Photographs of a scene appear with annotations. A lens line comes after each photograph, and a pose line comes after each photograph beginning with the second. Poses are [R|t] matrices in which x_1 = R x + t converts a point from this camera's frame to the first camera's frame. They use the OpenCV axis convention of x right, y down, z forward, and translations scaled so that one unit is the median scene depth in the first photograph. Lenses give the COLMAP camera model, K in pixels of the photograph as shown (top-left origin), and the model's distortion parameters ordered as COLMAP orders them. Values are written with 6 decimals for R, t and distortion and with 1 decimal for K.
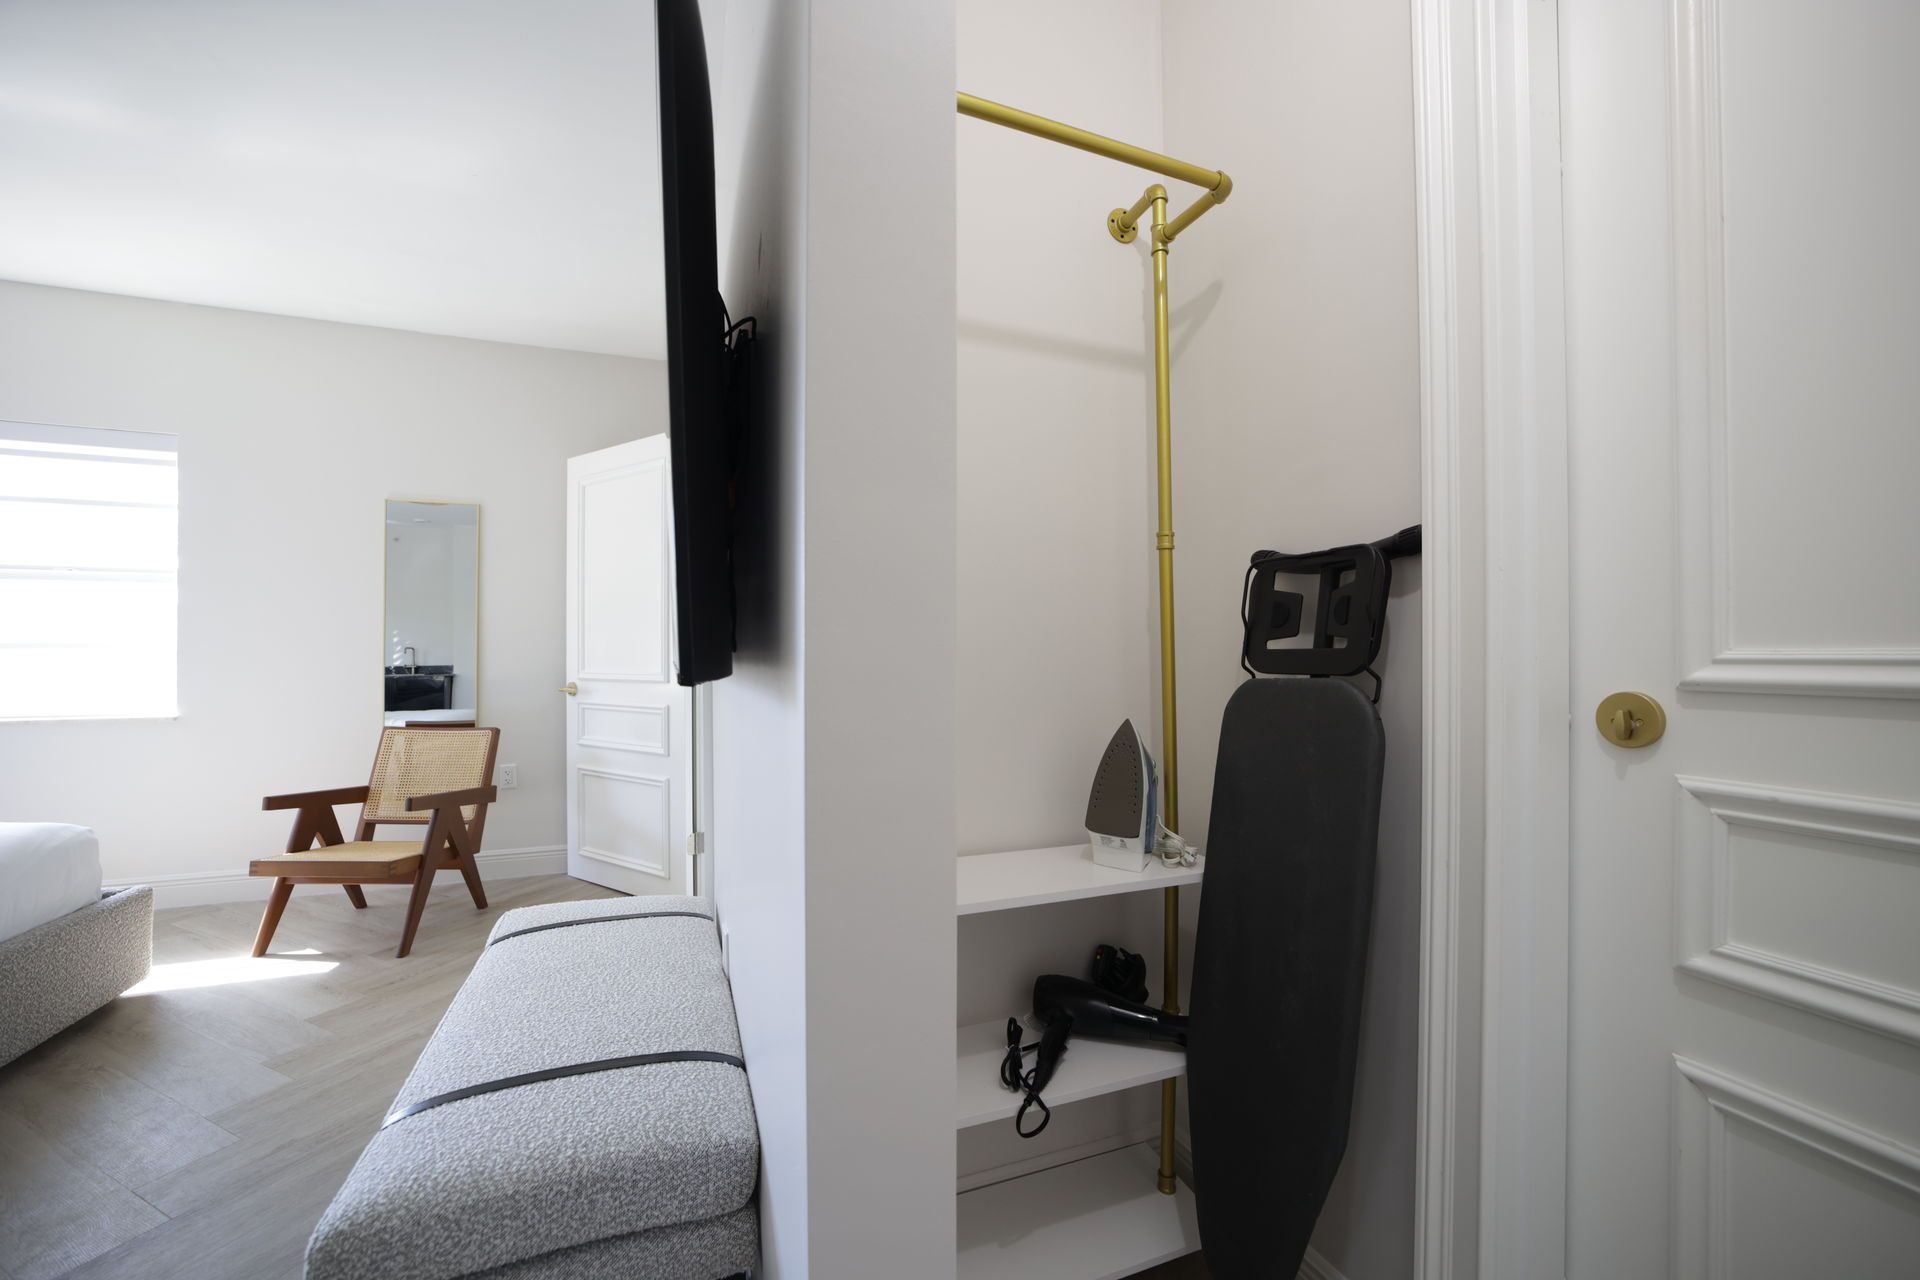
lens RADIAL K [[746.4, 0, 964.2], [0, 746.4, 654.6], [0, 0, 1]] dist [-0.001406, 0.002491]
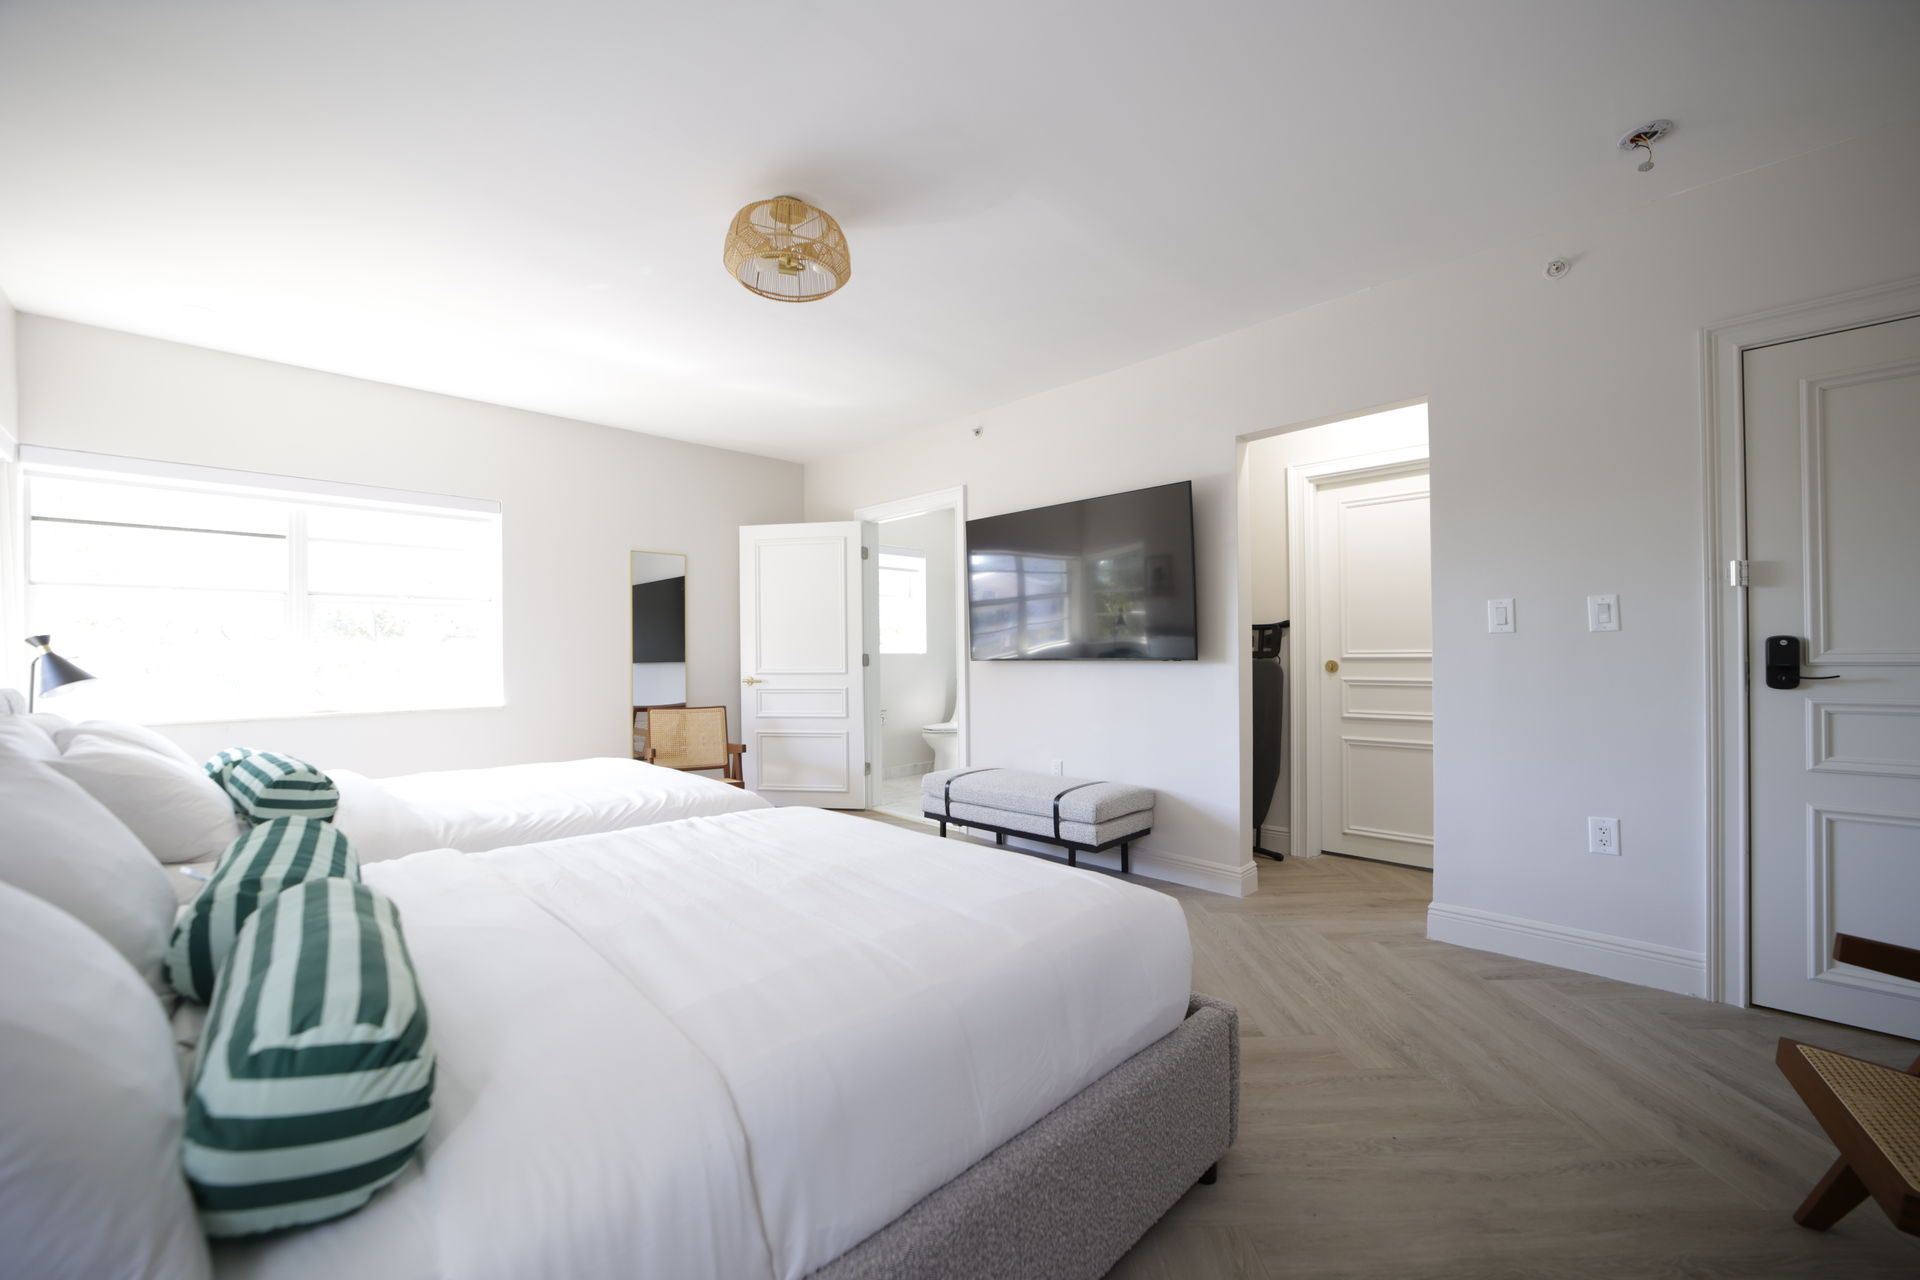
lens RADIAL K [[745.2, 0, 966.3], [0, 745.2, 649.2], [0, 0, 1]] dist [-0.038764, 0.009330]
pose [[0.919679, -0.010314, 0.392534, -2.374691], [0.012474, 0.999918, -0.002954, -0.024029], [-0.392472, 0.007613, 0.919733, -1.835476]]
